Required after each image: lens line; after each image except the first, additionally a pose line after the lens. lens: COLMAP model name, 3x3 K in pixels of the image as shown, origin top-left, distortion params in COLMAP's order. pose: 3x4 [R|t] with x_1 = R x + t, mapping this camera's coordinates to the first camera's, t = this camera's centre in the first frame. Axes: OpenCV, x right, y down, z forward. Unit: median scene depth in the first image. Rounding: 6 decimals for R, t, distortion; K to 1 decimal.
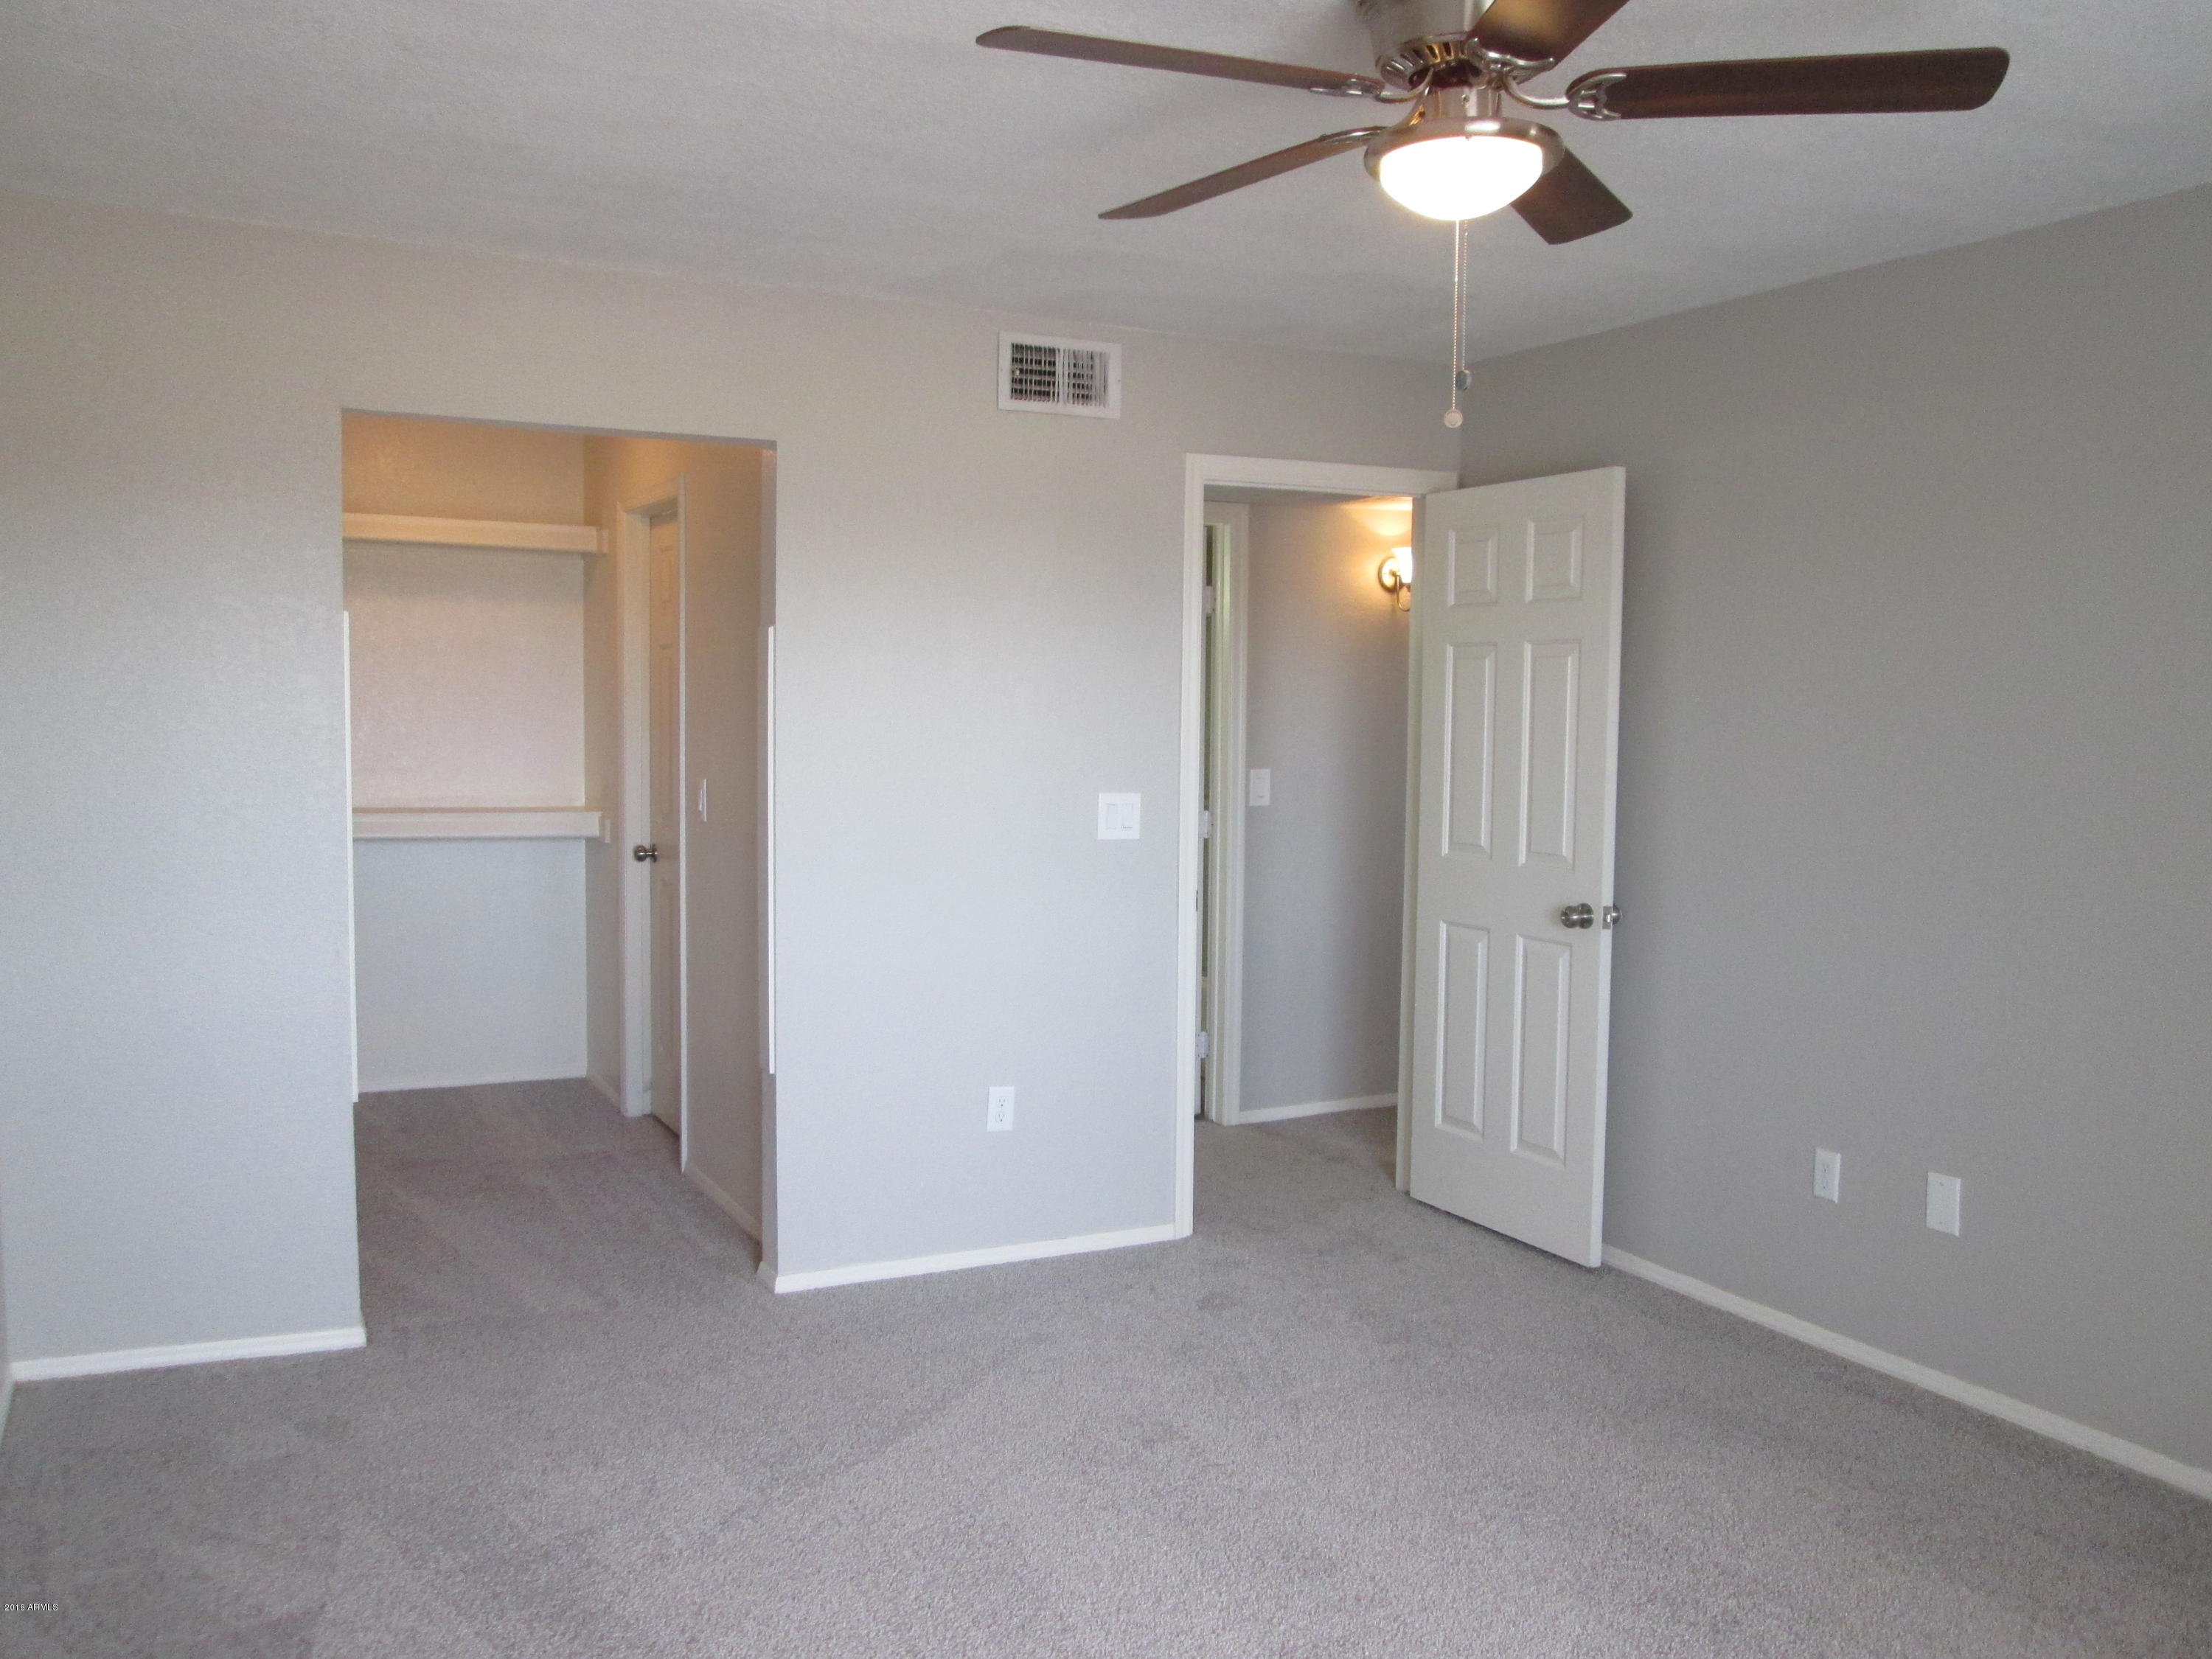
lens RADIAL K [[1810.3, 0, 1114.1], [0, 1810.3, 829.8], [0, 0, 1]] dist [-0.069161, 0.032512]
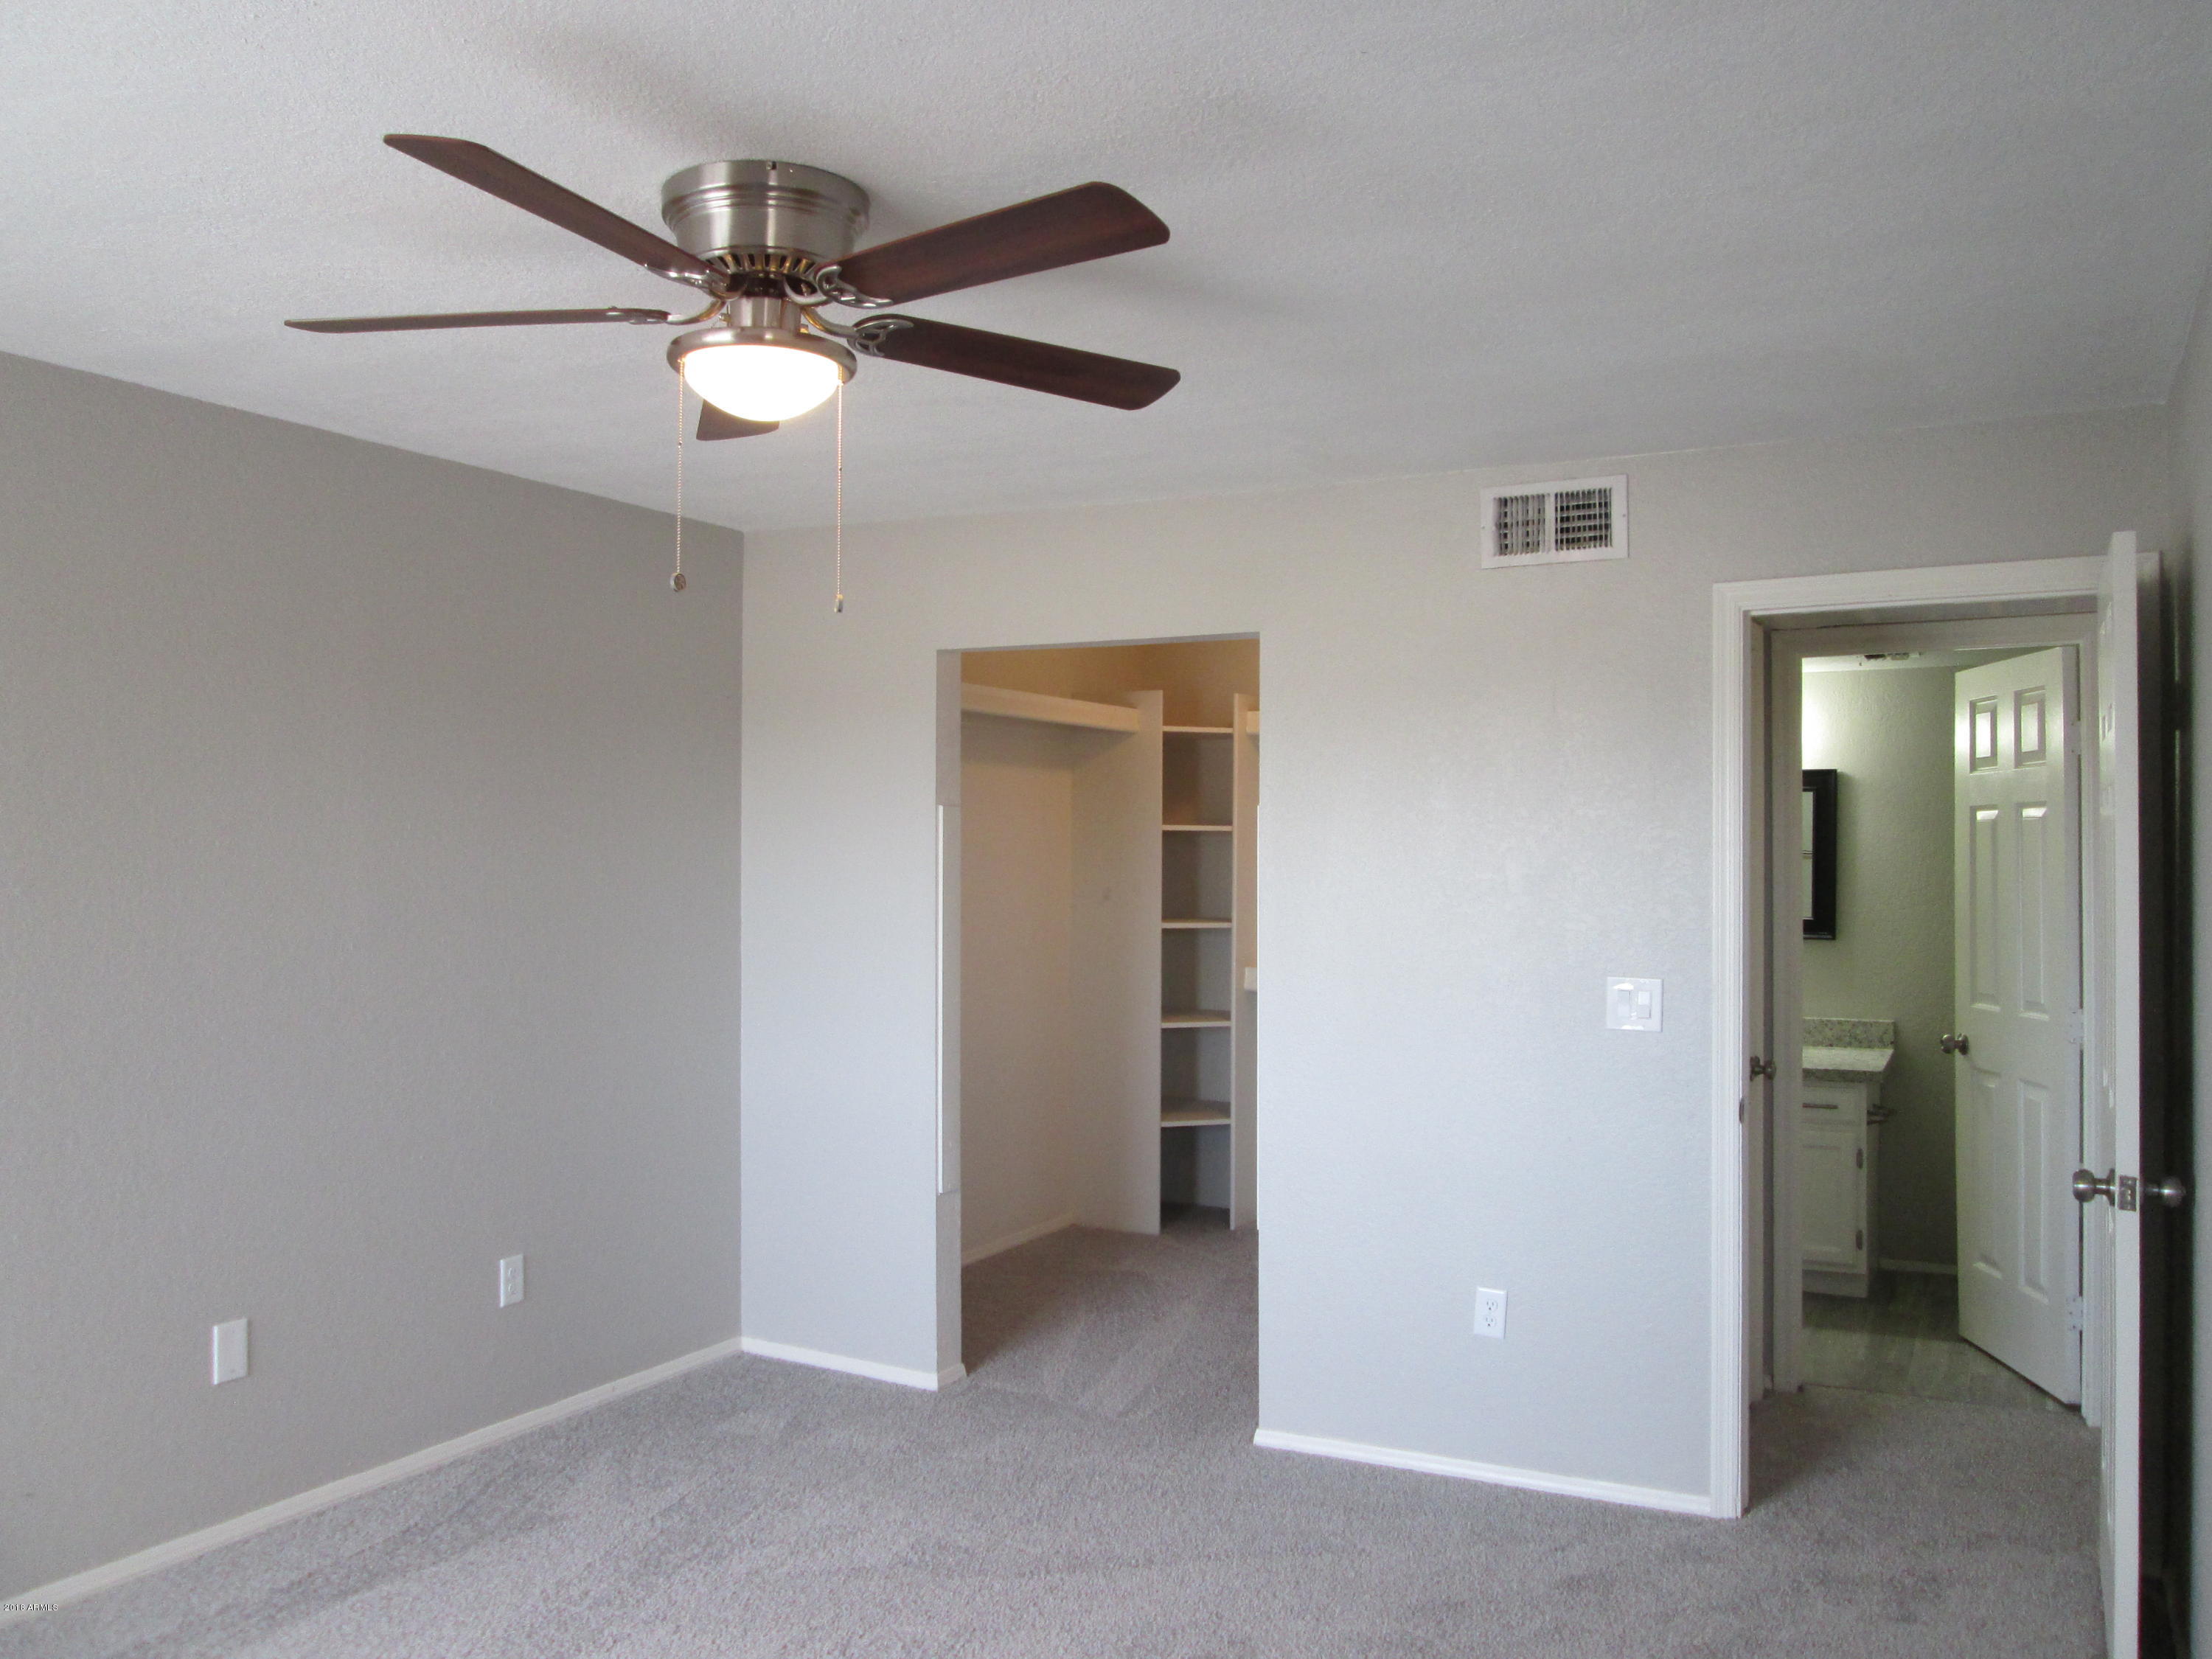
lens RADIAL K [[1810.3, 0, 1114.1], [0, 1810.3, 829.8], [0, 0, 1]] dist [-0.069161, 0.032512]
pose [[0.574695, -0.023160, -0.818040, 0.600311], [-0.050059, 0.996733, -0.063388, -0.024781], [0.816835, 0.077379, 0.571658, 0.303337]]
